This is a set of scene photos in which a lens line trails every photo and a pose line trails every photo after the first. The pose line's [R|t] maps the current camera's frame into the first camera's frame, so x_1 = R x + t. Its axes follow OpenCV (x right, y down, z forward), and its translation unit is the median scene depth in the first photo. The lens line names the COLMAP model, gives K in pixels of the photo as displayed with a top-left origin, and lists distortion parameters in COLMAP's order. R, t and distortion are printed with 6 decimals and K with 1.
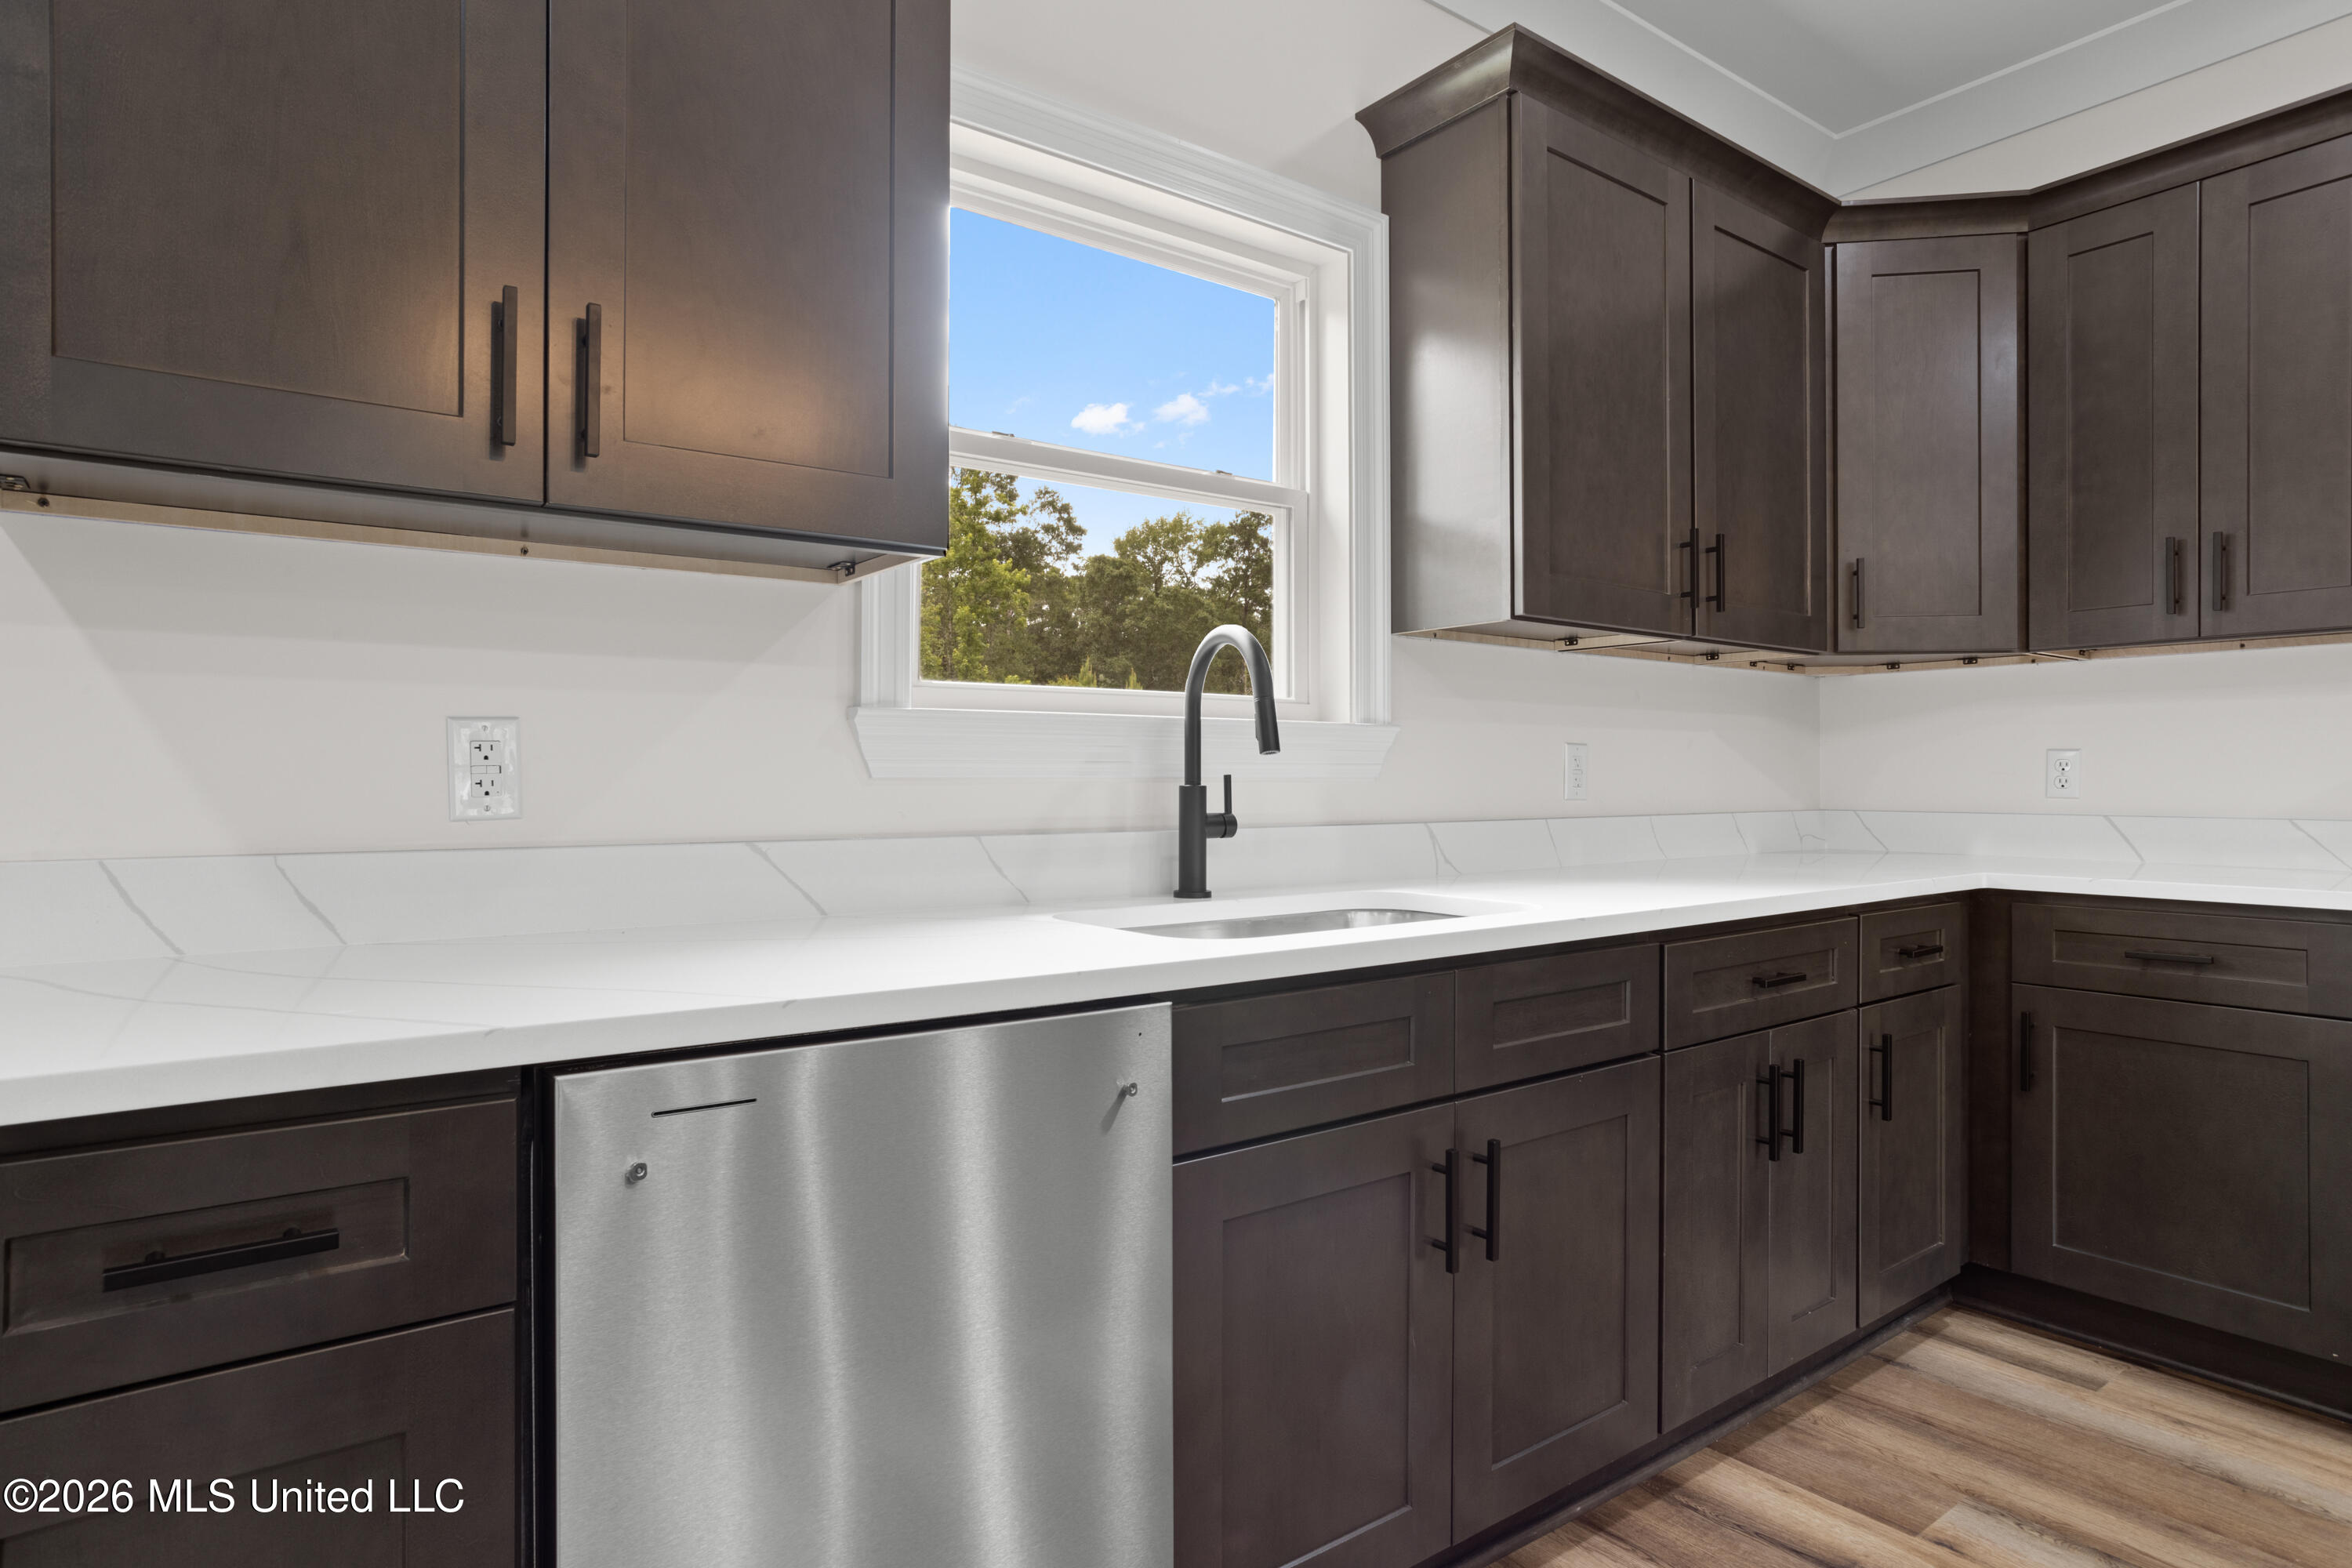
lens RADIAL K [[1294.3, 0, 1176.0], [0, 1294.3, 784.0], [0, 0, 1]] dist [-0.022845, 0.019828]
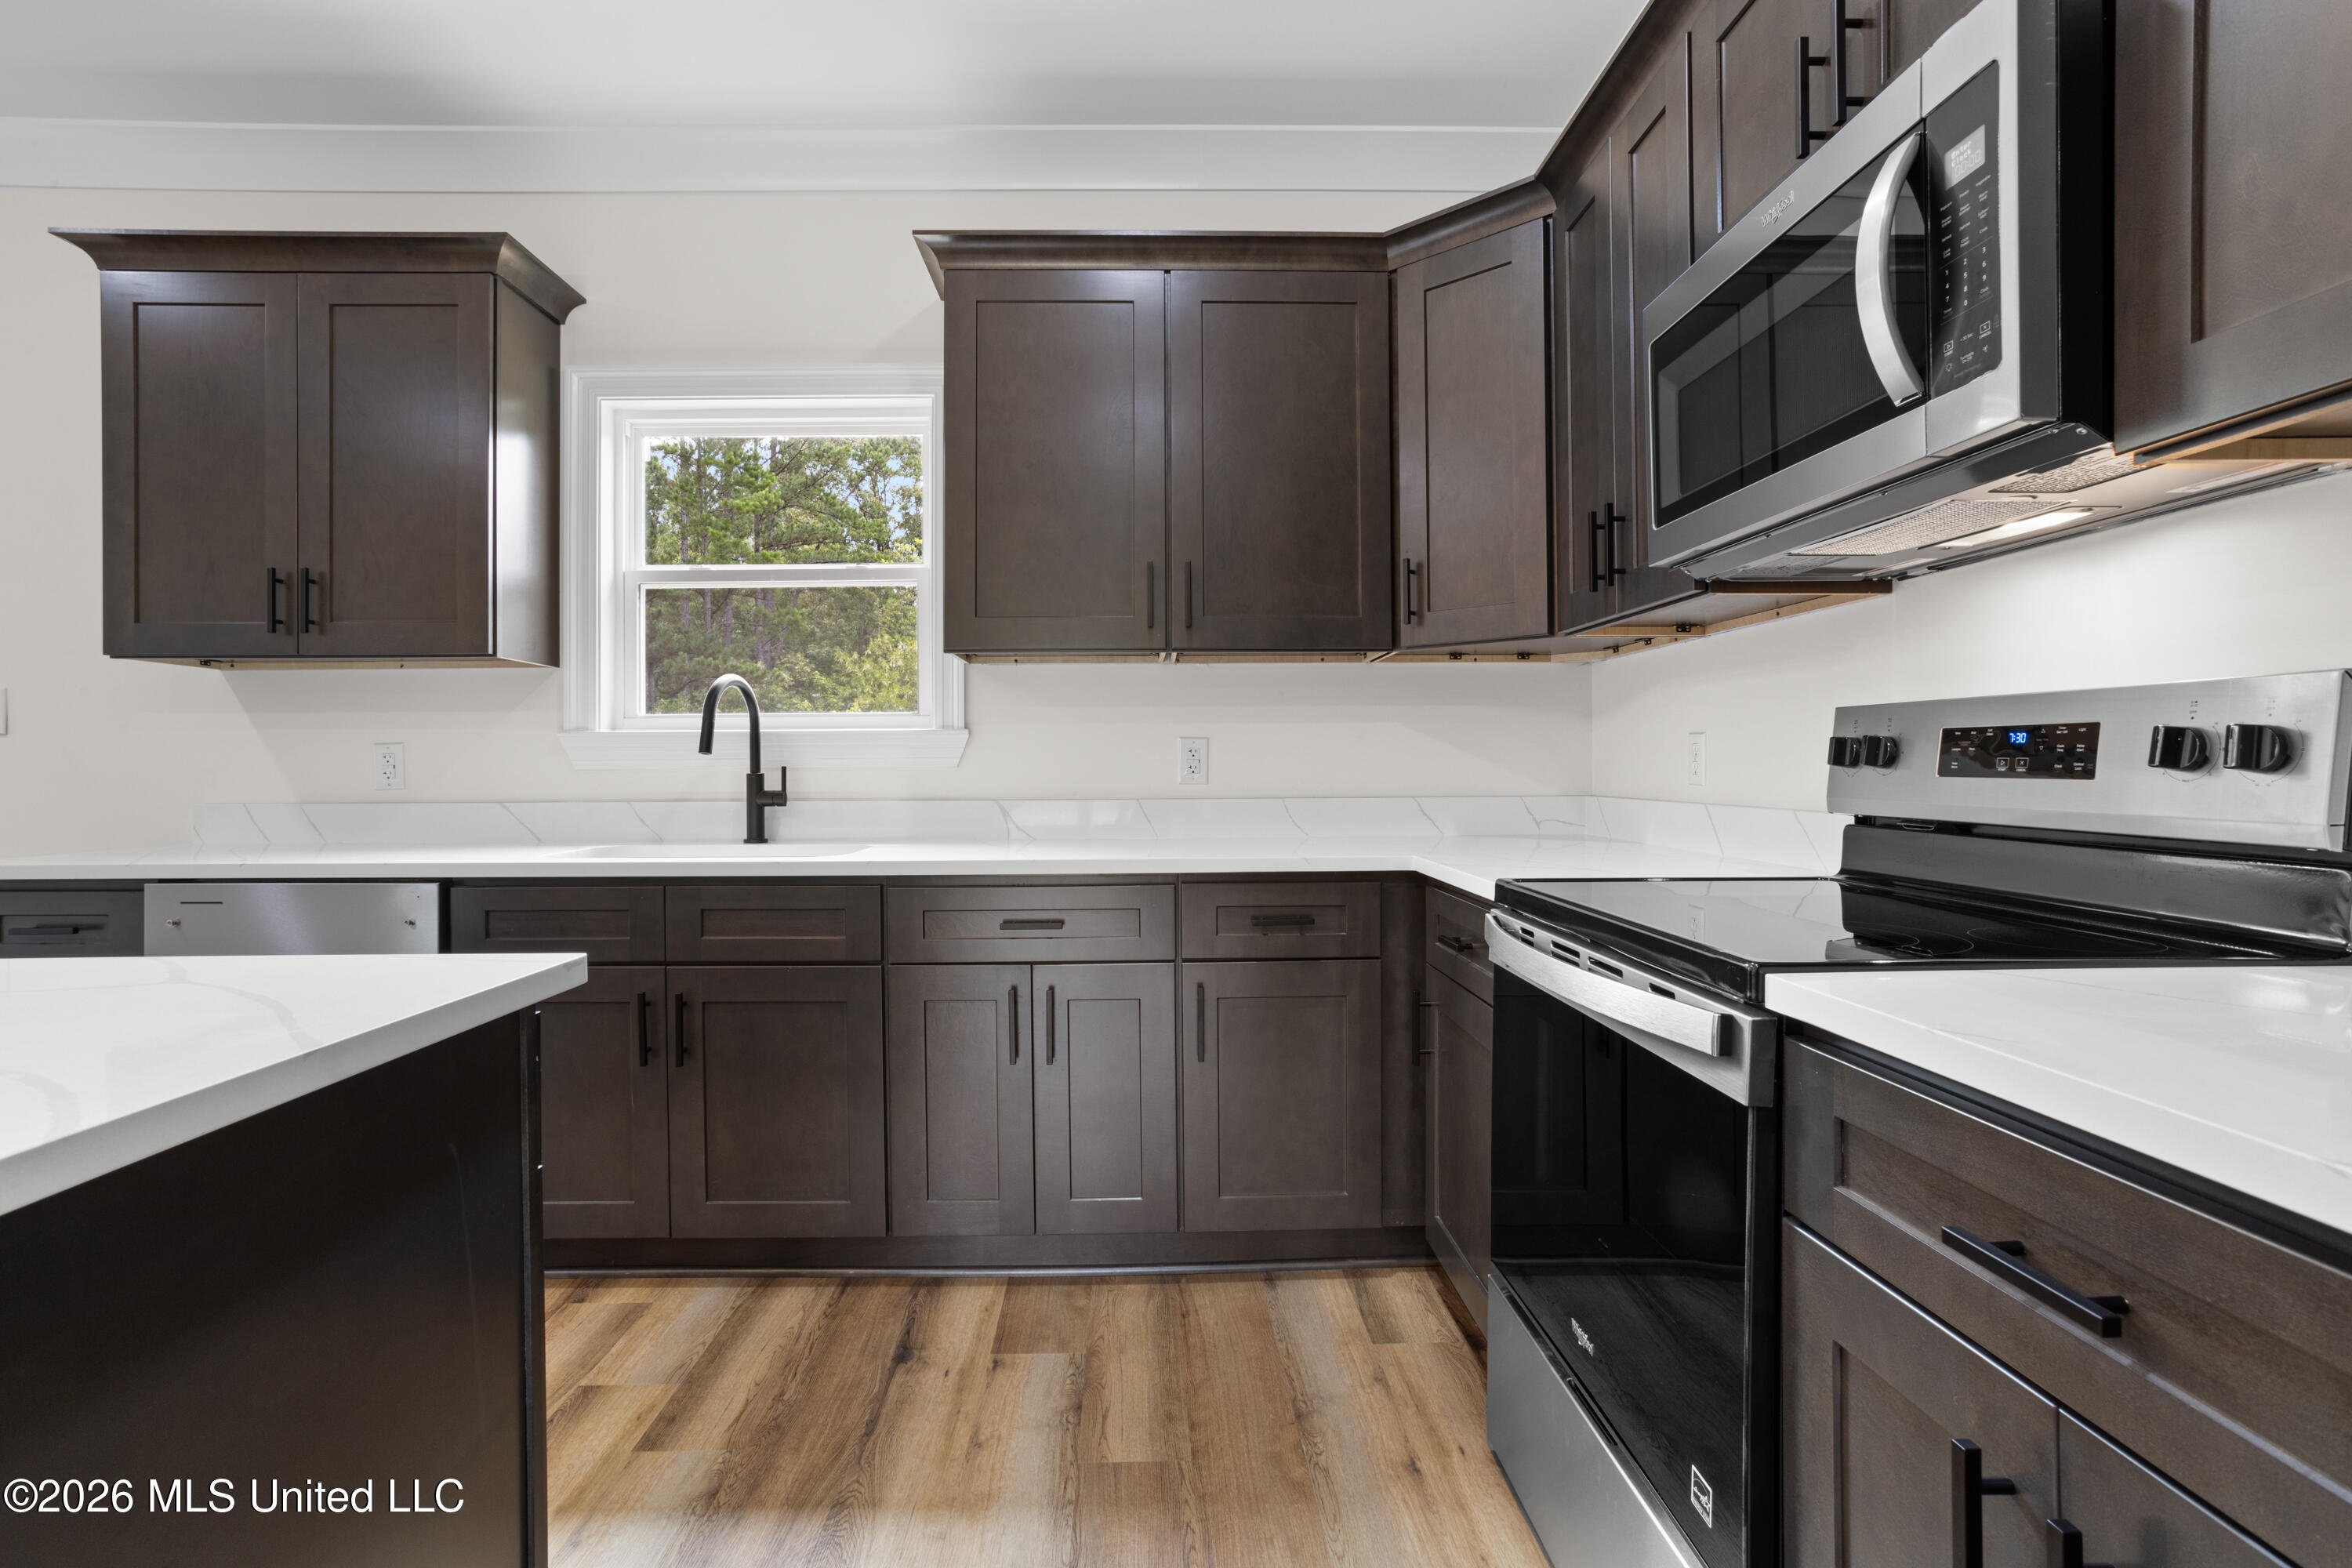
lens RADIAL K [[1126.7, 0, 1165.3], [0, 1126.7, 770.3], [0, 0, 1]] dist [-0.047629, 0.028027]
pose [[0.814532, -0.002065, -0.580115, 1.214169], [0.003576, 0.999993, 0.001462, -0.002658], [0.580108, -0.003265, 0.814533, 0.169404]]
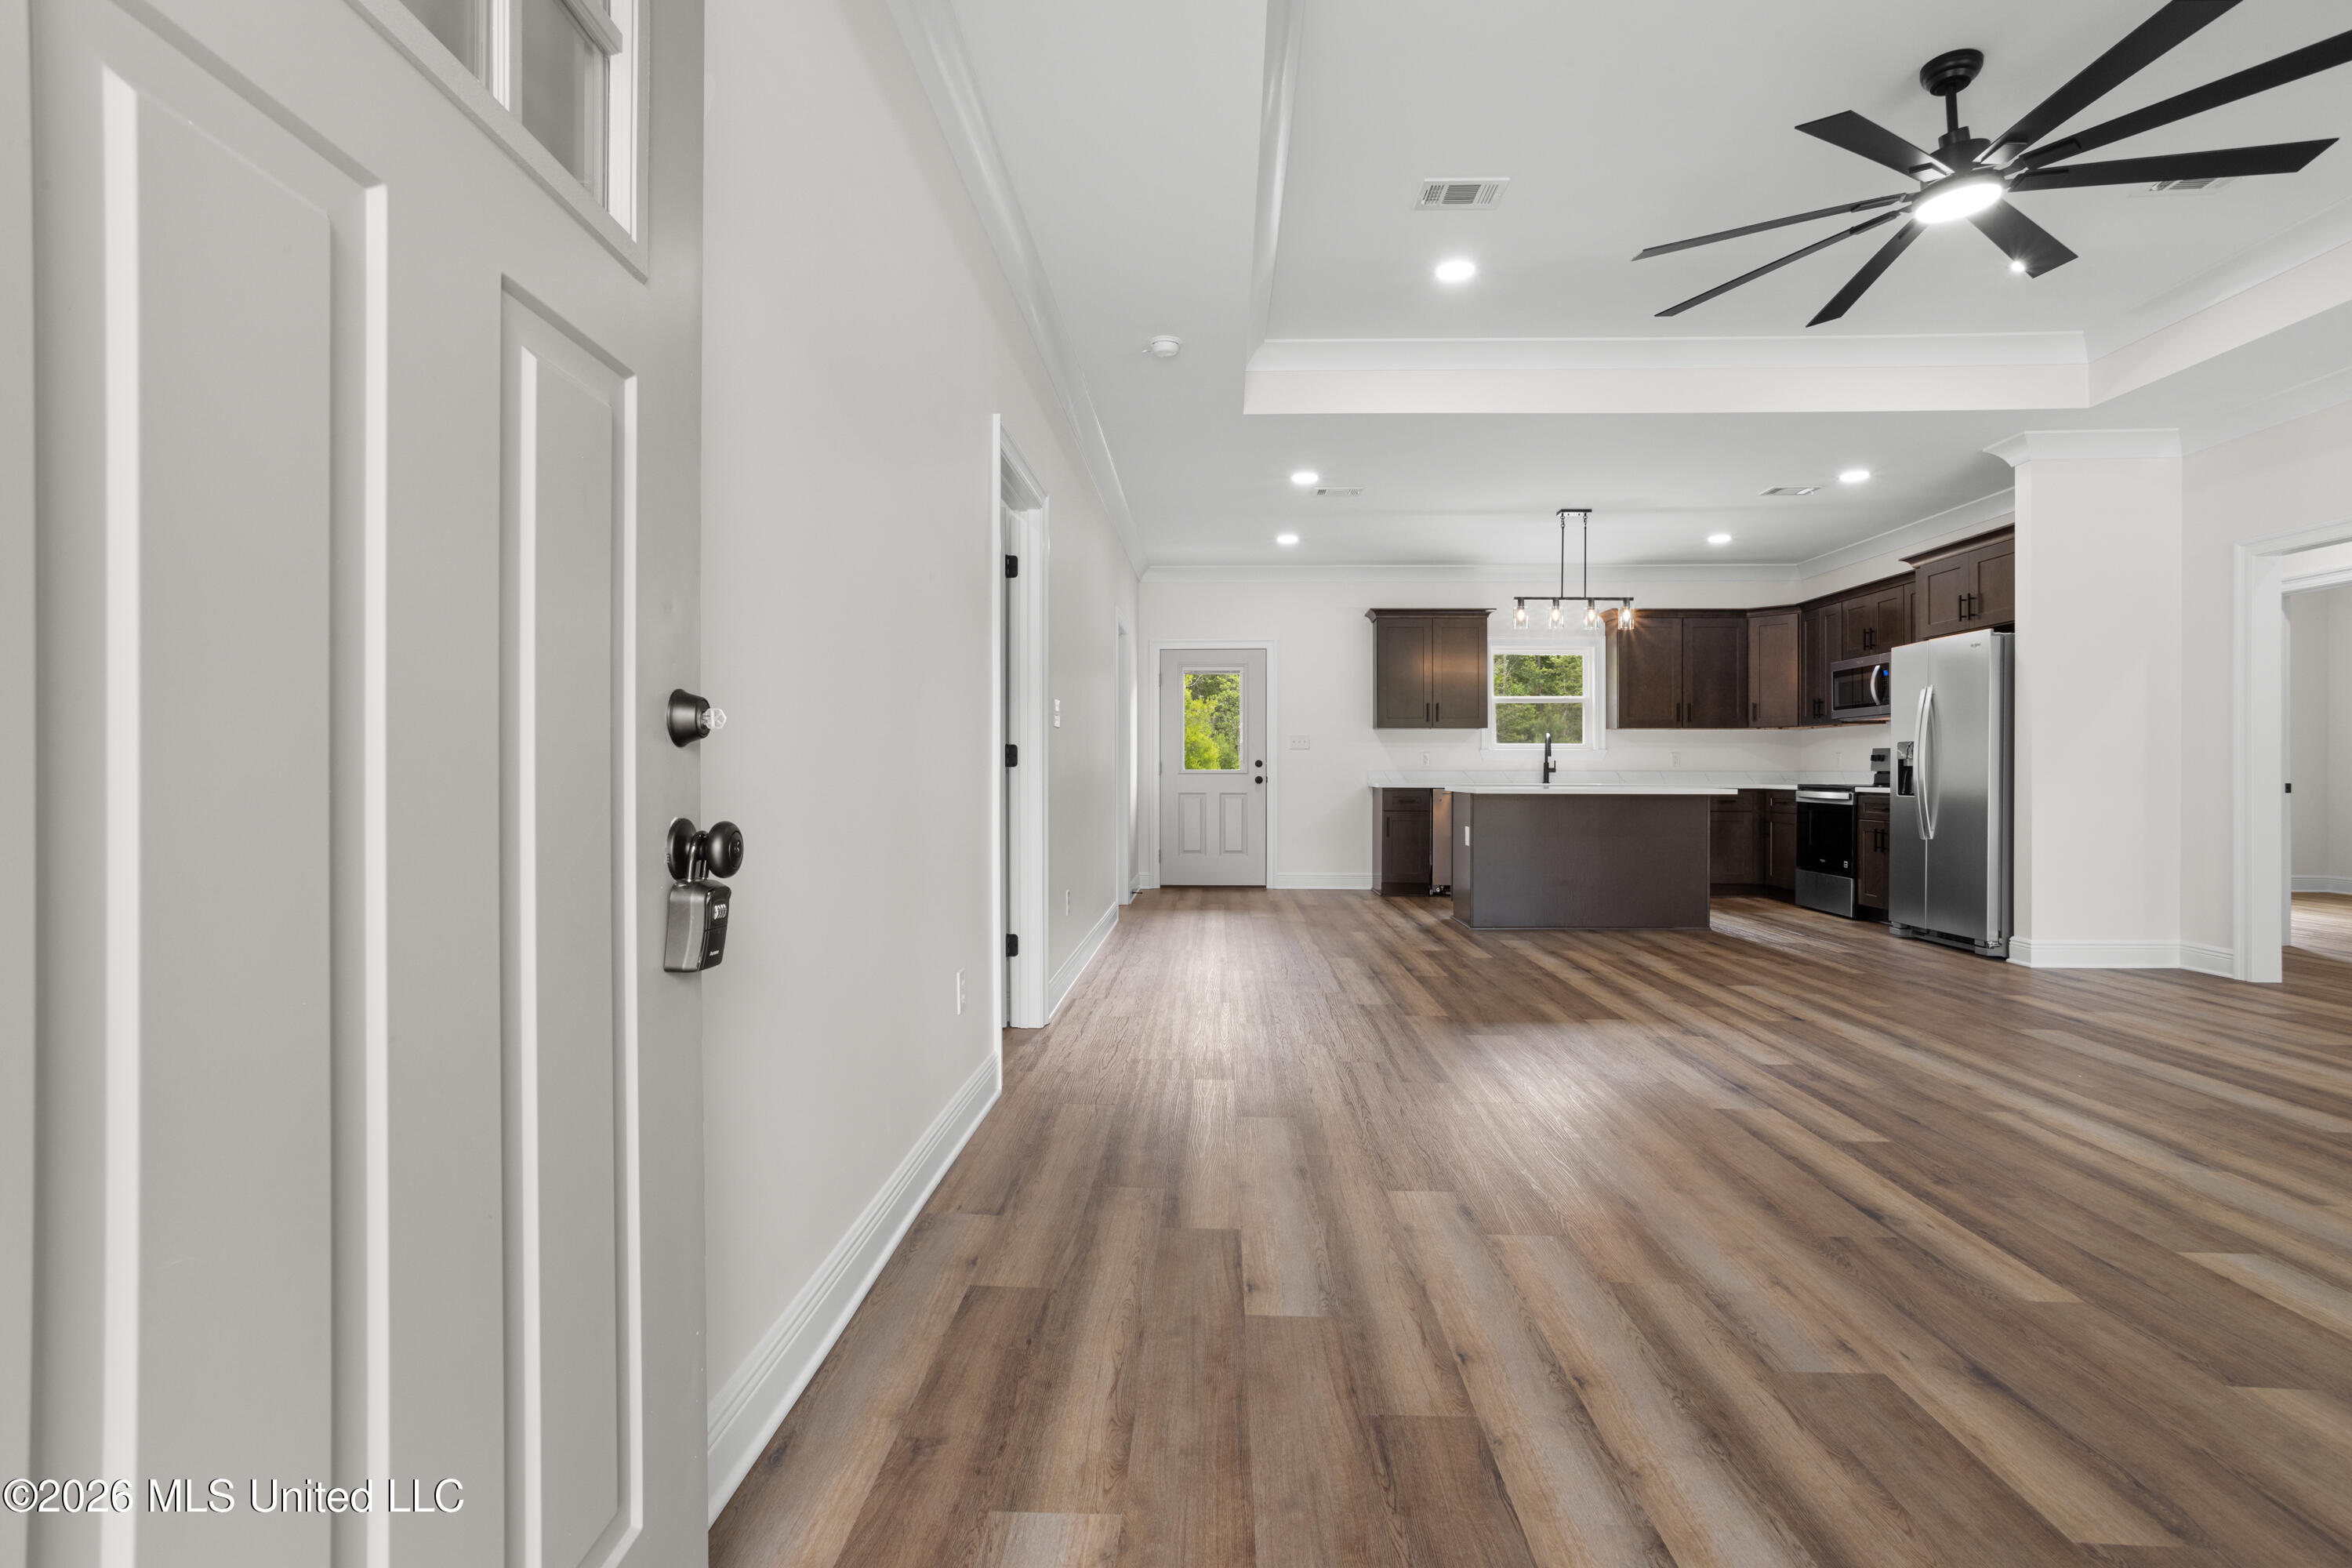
lens RADIAL K [[1126.7, 0, 1165.3], [0, 1126.7, 770.3], [0, 0, 1]] dist [-0.047629, 0.028027]
pose [[0.769331, 0.001743, -0.638848, 1.723465], [-0.005326, 0.999979, -0.003686, 0.058033], [0.638828, 0.006238, 0.769324, -3.472357]]
